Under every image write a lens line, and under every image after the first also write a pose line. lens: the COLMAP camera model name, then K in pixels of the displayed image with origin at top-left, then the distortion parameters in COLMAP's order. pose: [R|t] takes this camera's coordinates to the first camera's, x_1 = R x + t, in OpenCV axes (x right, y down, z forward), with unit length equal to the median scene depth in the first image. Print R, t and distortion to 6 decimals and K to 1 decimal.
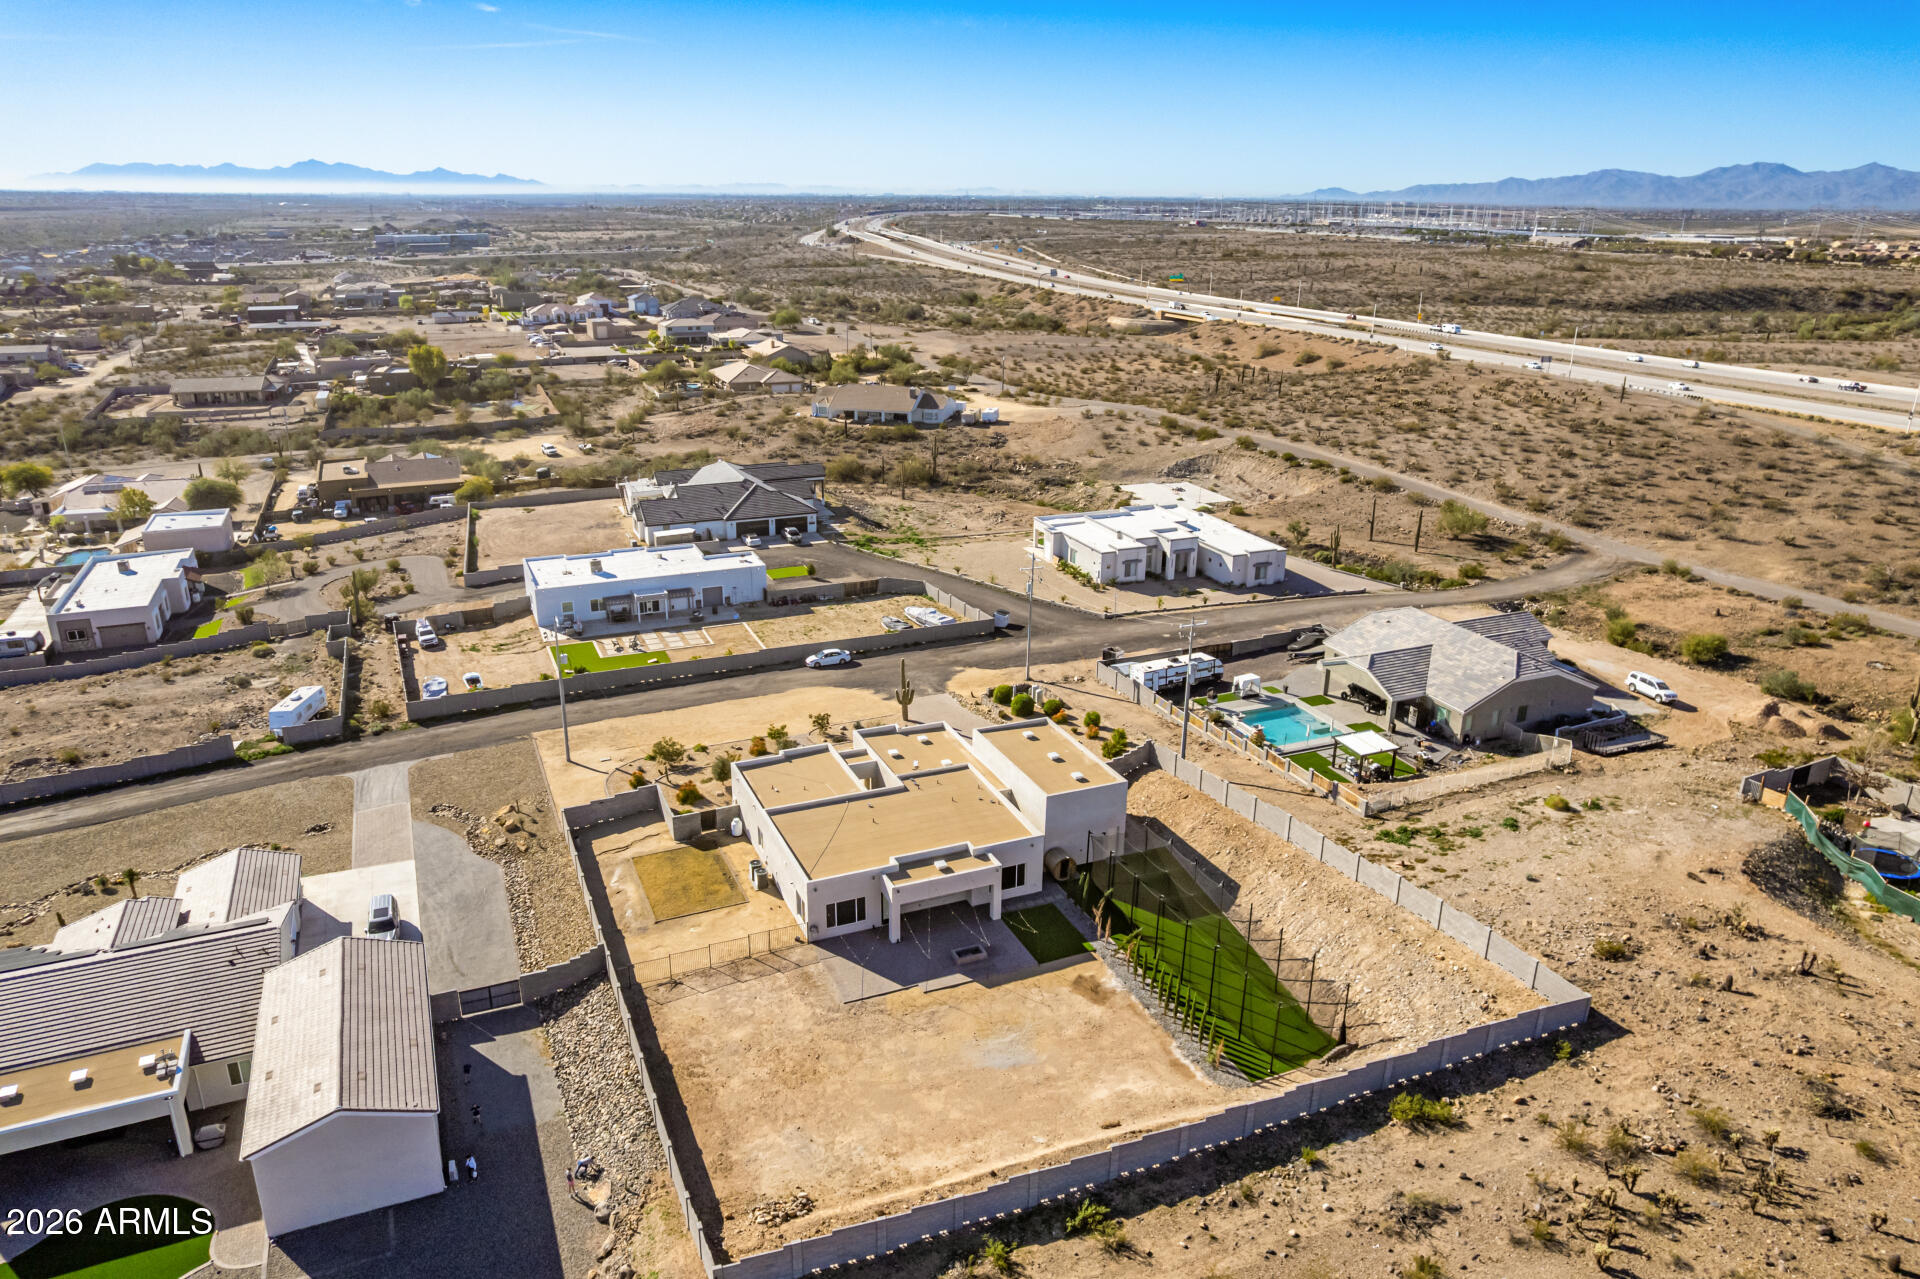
lens RADIAL K [[1292.4, 0, 965.2], [0, 1292.4, 641.1], [0, 0, 1]] dist [-0.045830, -0.000307]
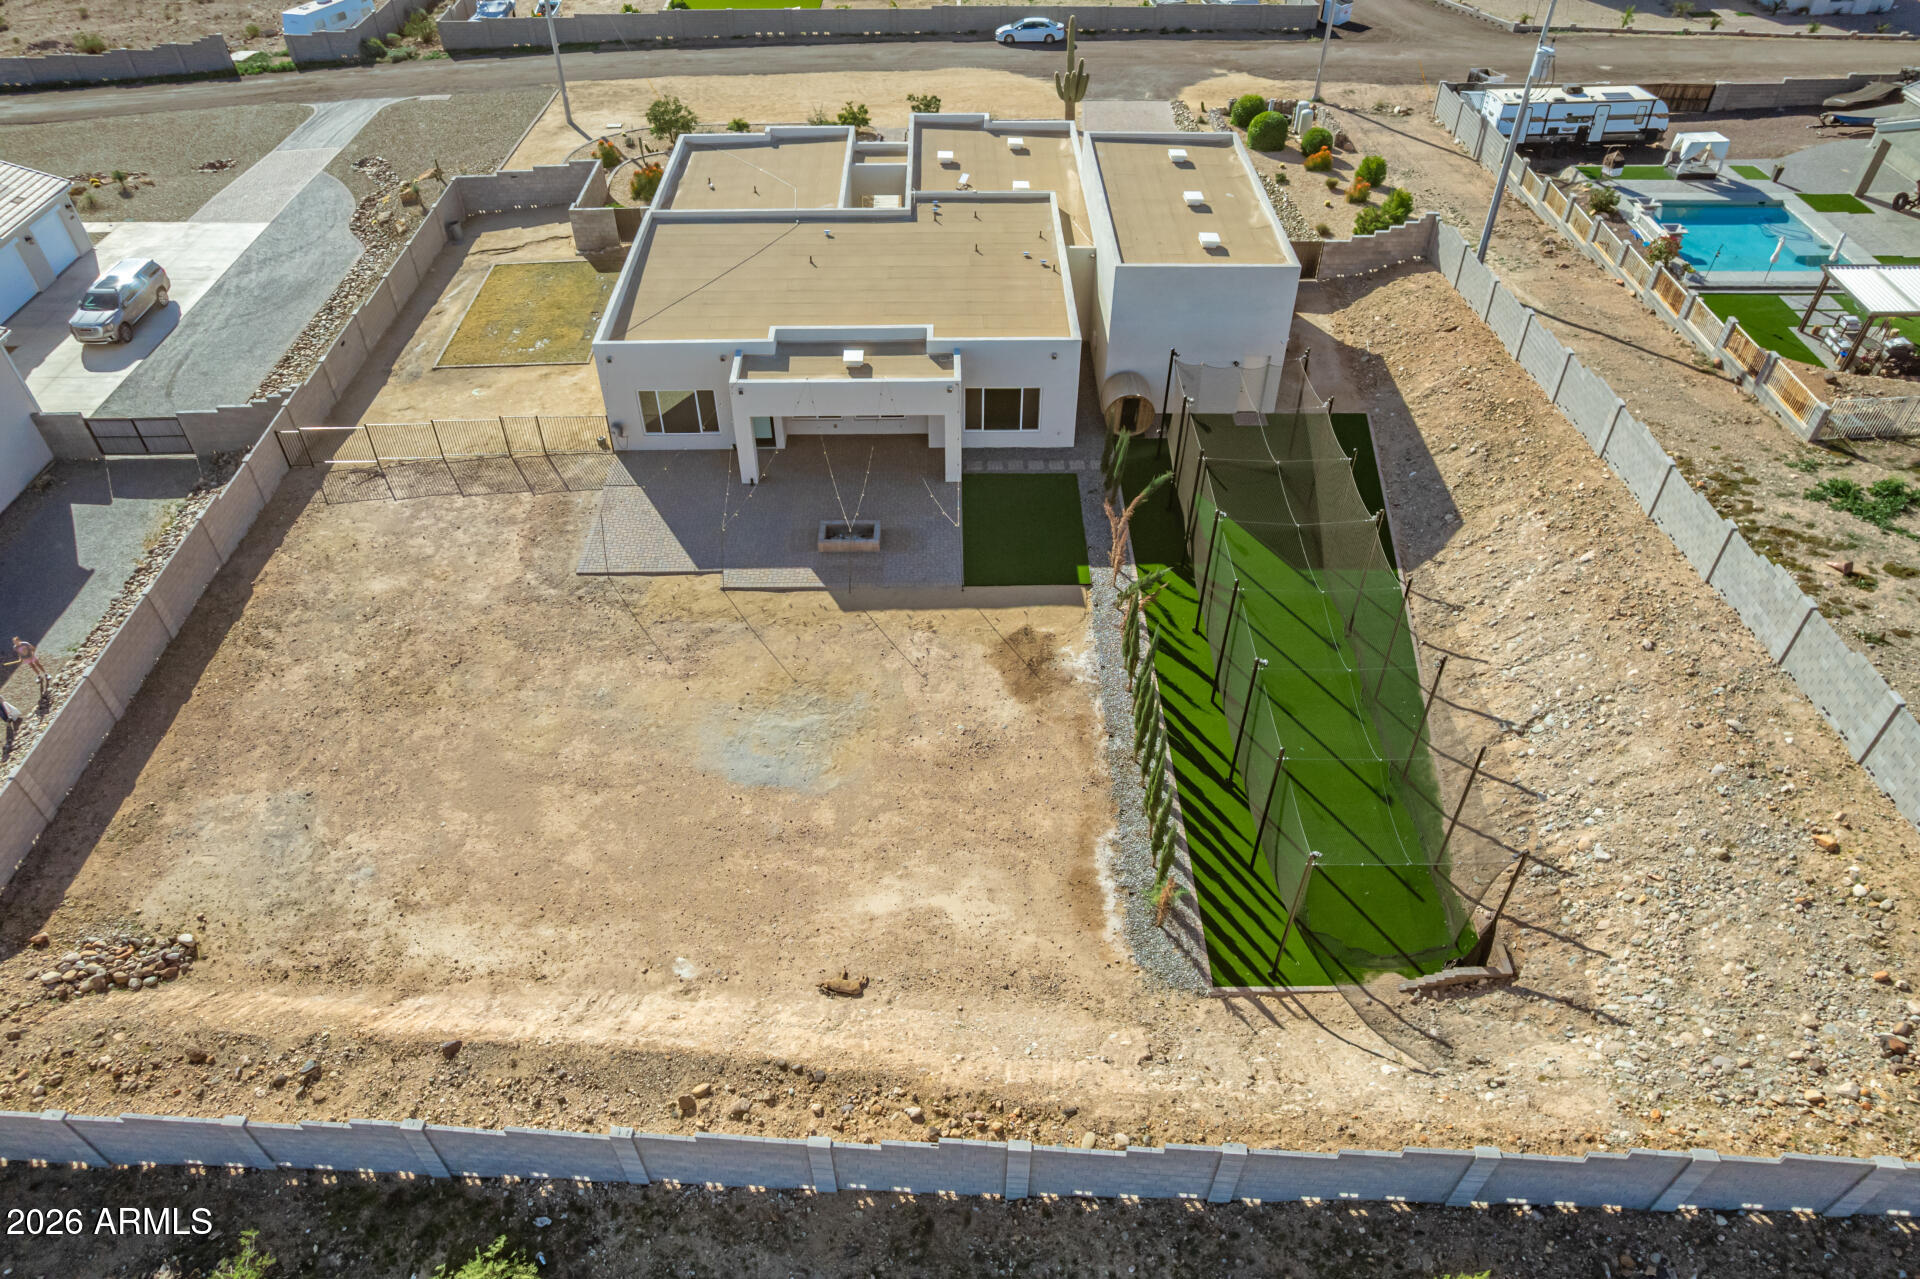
lens RADIAL K [[1271.5, 0, 962.6], [0, 1271.5, 646.2], [0, 0, 1]] dist [-0.070707, 0.060500]
pose [[0.922313, 0.254078, -0.291174, 0.153188], [-0.121400, 0.905827, 0.405882, 0.050533], [0.366879, -0.339002, 0.866301, 0.409316]]
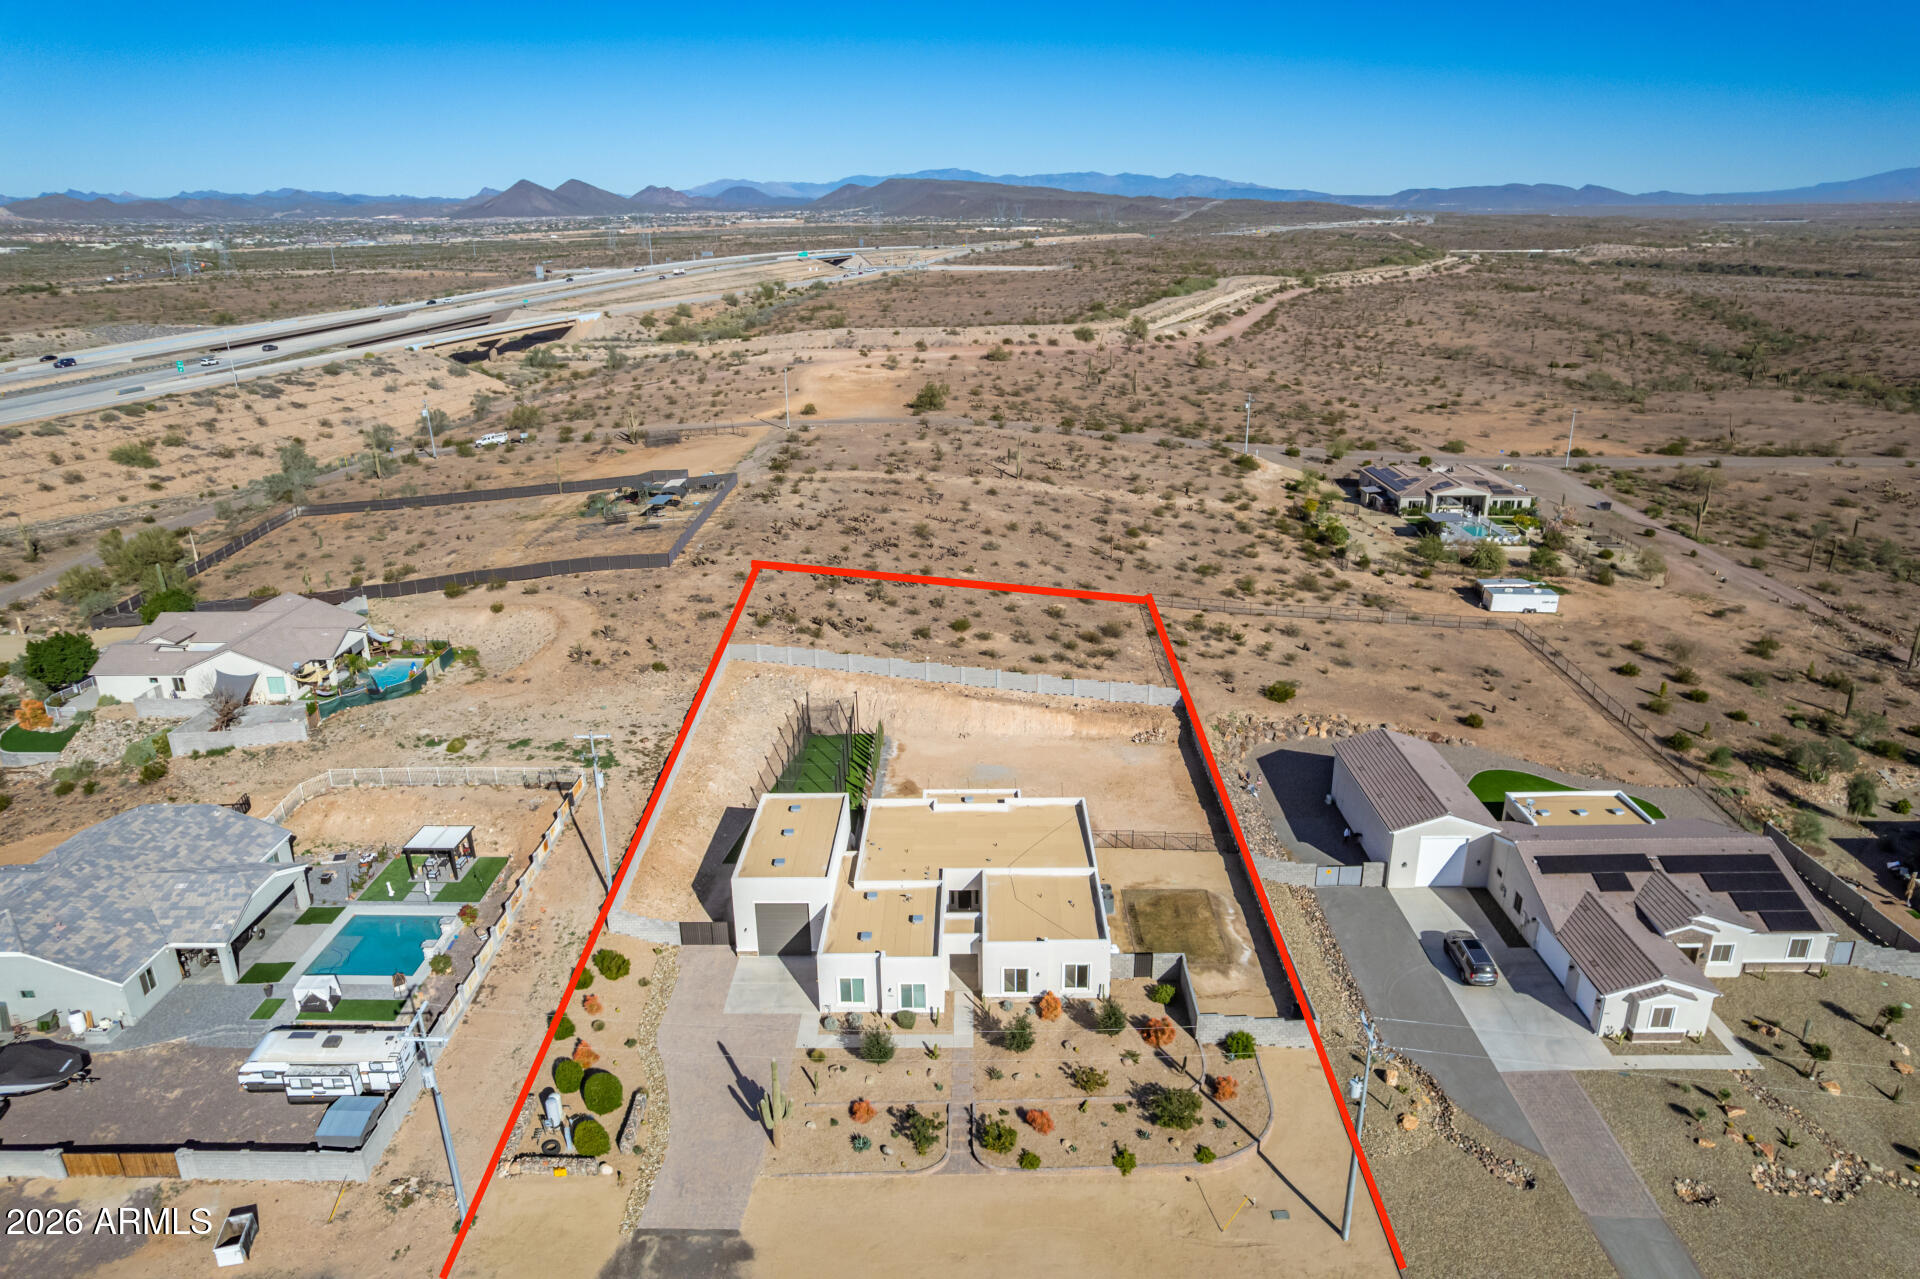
lens RADIAL K [[1226.3, 0, 964.7], [0, 1226.3, 650.9], [0, 0, 1]] dist [-0.073136, 0.065258]
pose [[-0.912458, -0.140496, 0.384293, -0.329862], [0.137212, 0.779751, 0.610869, -0.478500], [-0.385478, 0.610122, -0.692213, 1.302961]]
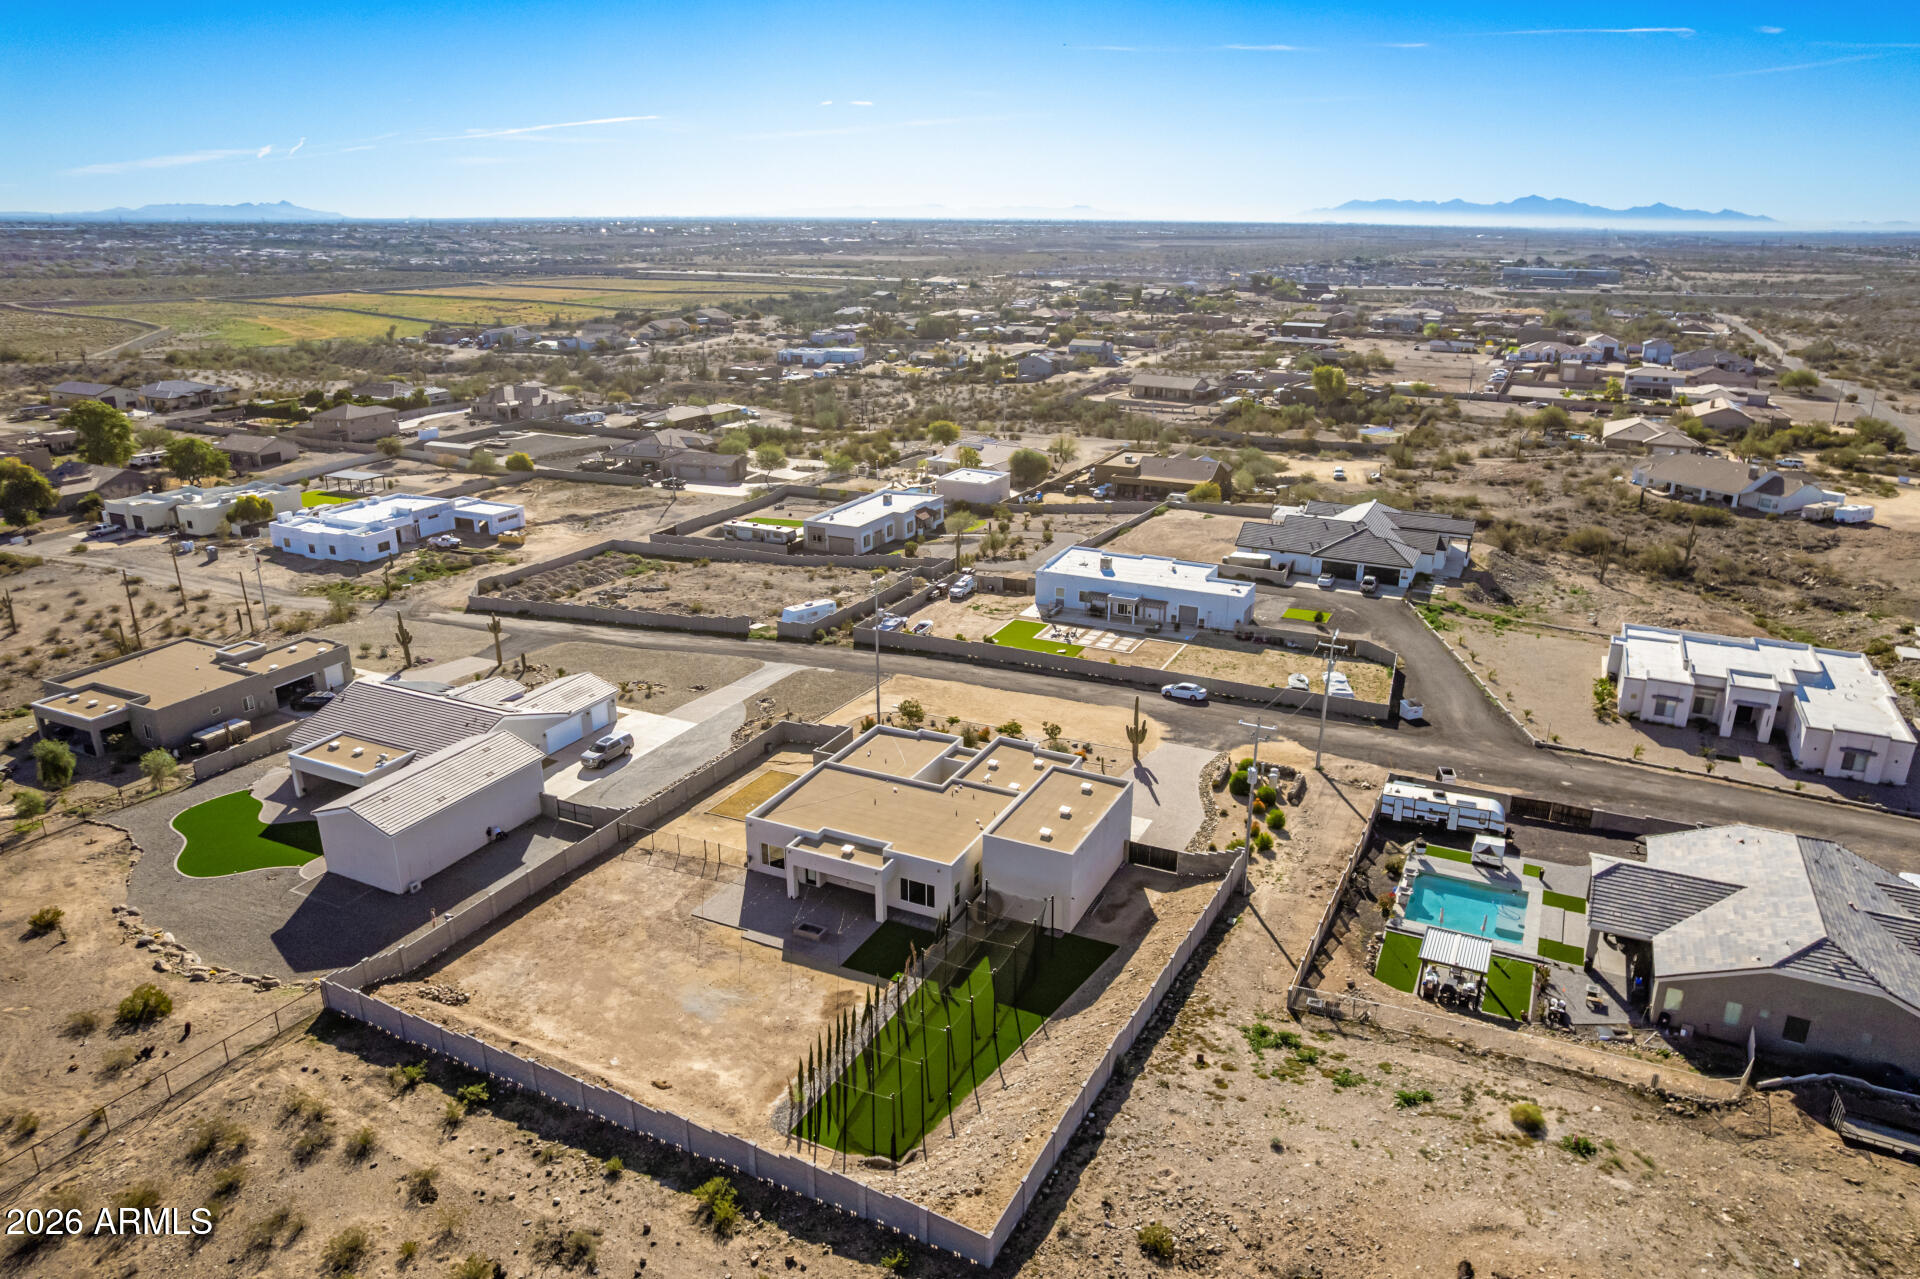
lens RADIAL K [[1263.5, 0, 960.0], [0, 1263.5, 639.5], [0, 0, 1]] dist [-0.047570, 0.000466]
pose [[0.650593, 0.236072, -0.721803, 0.575983], [-0.249668, 0.964113, 0.090285, -0.084887], [0.717213, 0.121472, 0.686185, 0.253908]]
